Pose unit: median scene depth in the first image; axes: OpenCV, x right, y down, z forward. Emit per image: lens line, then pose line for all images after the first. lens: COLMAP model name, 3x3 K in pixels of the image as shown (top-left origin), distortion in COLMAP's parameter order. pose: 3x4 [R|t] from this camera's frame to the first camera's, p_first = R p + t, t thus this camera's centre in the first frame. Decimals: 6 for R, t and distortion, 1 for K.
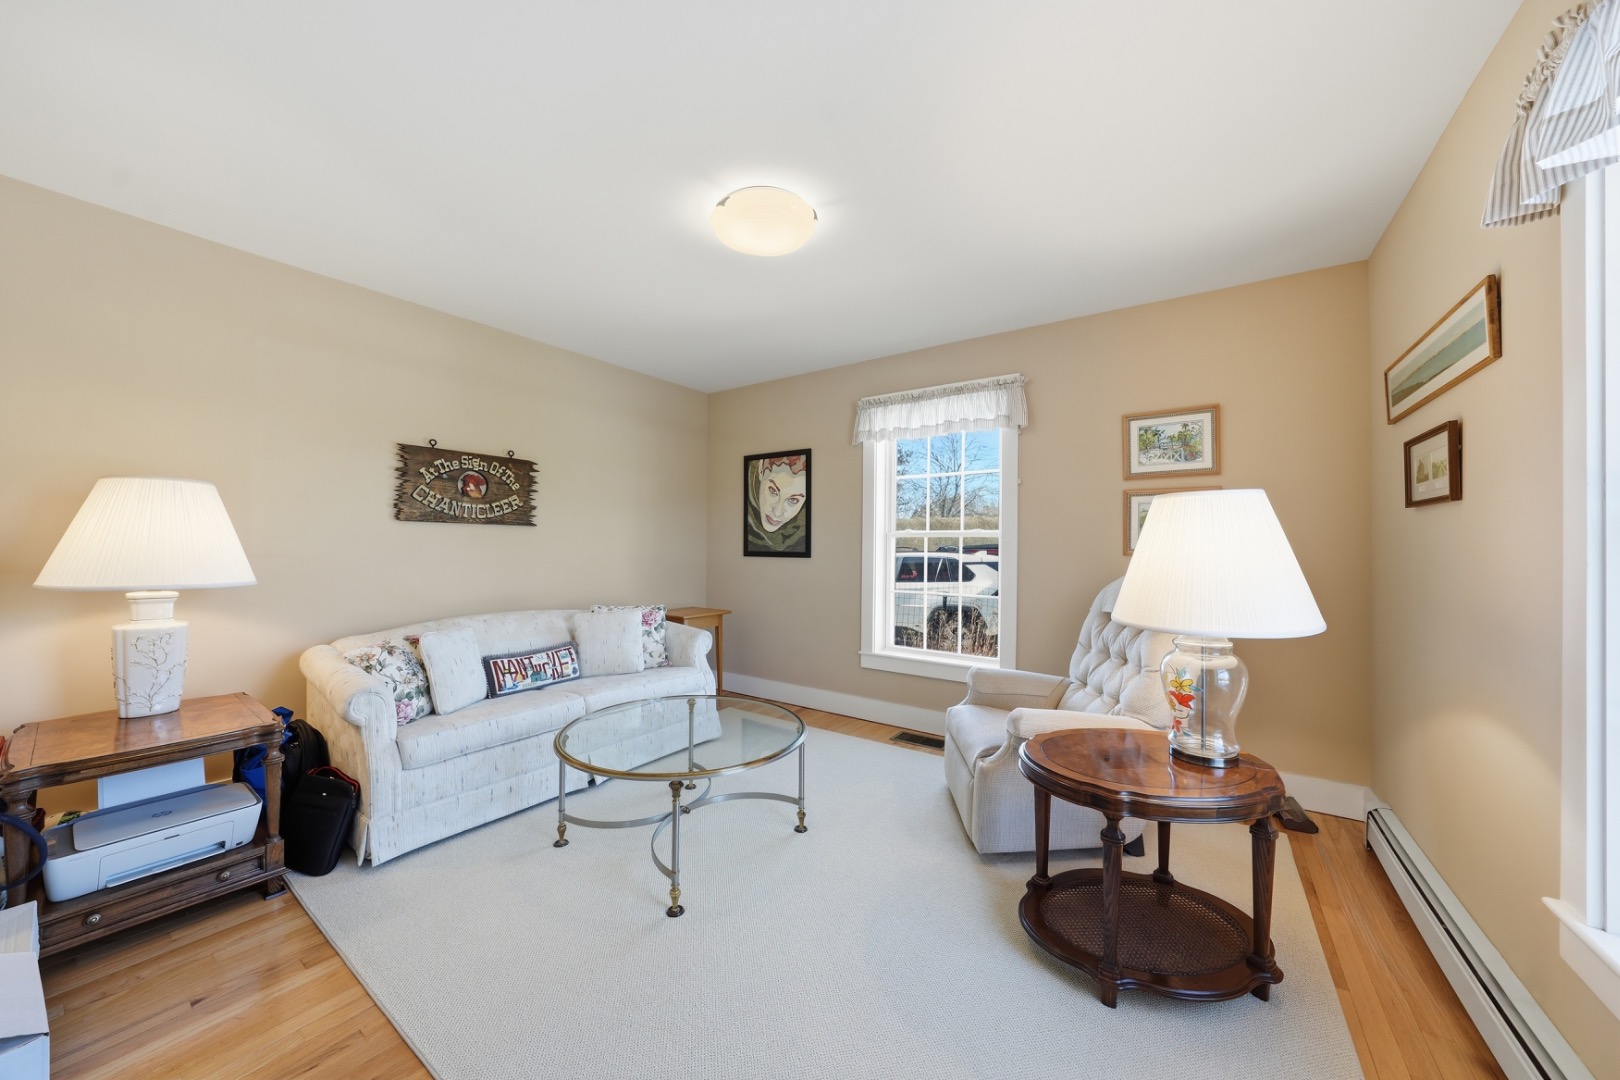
lens RADIAL K [[563.9, 0, 805.8], [0, 563.9, 539.8], [0, 0, 1]] dist [-0.020690, 0.002942]
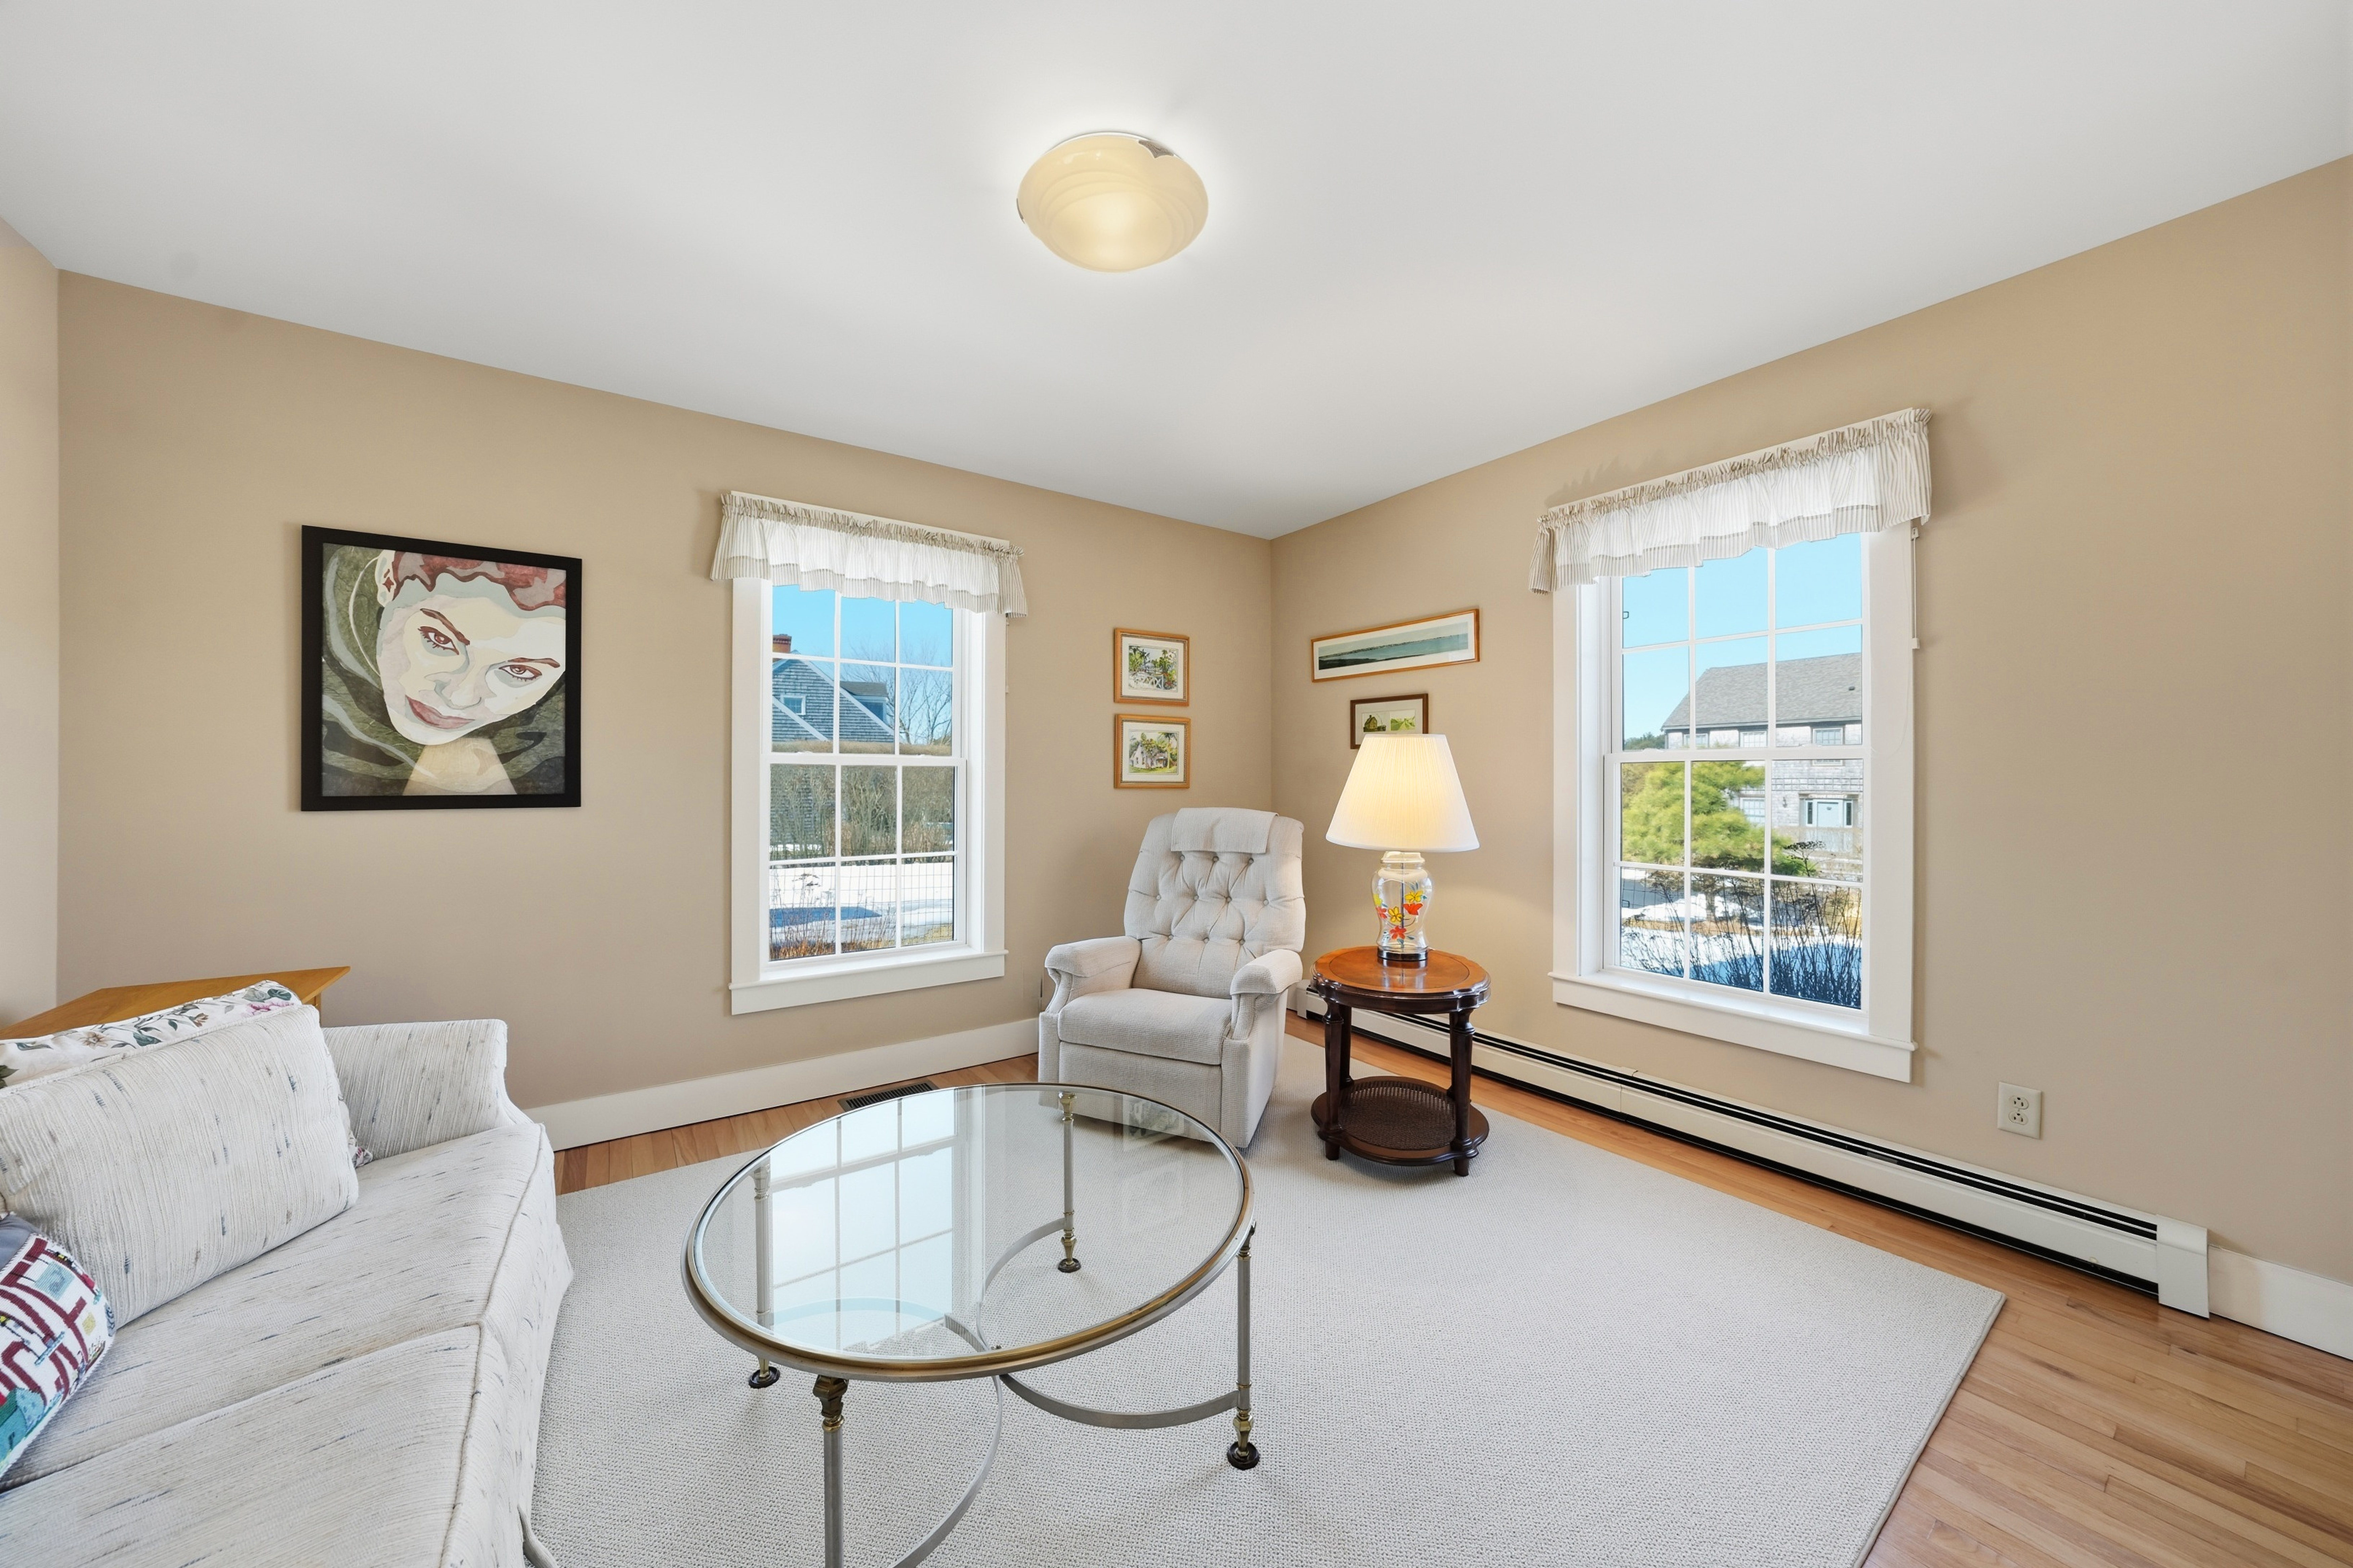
lens RADIAL K [[817.1, 0, 1169.0], [0, 817.1, 777.9], [0, 0, 1]] dist [-0.003596, 0.000069]
pose [[0.340688, -0.006478, 0.940154, -0.433789], [-0.008969, 0.999908, 0.010139, -0.001387], [-0.940134, -0.011886, 0.340598, 0.347502]]
